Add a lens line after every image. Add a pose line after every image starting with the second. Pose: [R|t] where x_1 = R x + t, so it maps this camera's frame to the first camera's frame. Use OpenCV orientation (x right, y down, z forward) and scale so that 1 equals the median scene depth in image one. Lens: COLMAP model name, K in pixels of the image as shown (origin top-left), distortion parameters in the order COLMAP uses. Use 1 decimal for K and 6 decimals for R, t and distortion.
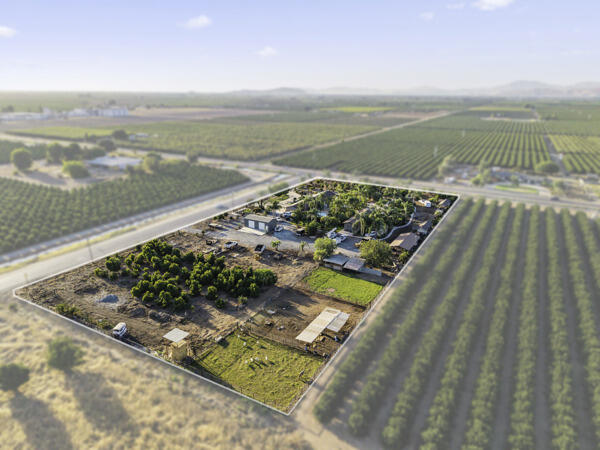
lens RADIAL K [[409.9, 0, 300.0], [0, 409.9, 225.0], [0, 0, 1]] dist [0.003193, 0.001247]
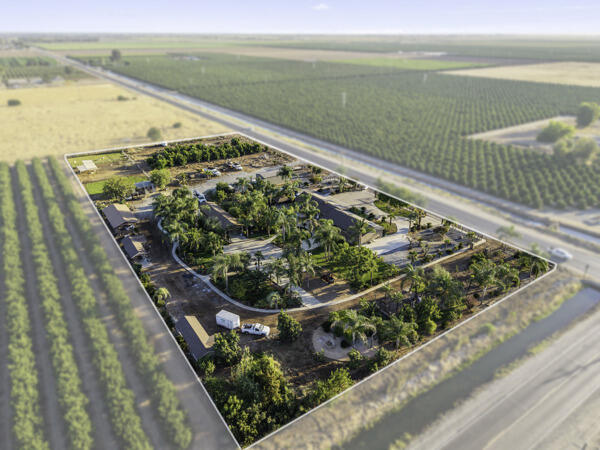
lens RADIAL K [[409.9, 0, 300.0], [0, 409.9, 225.0], [0, 0, 1]] dist [0.003193, 0.001247]
pose [[-0.438271, 0.370122, -0.819102, 0.862376], [-0.287109, 0.805900, 0.517778, -0.529569], [0.851755, 0.462099, -0.246937, 1.672912]]
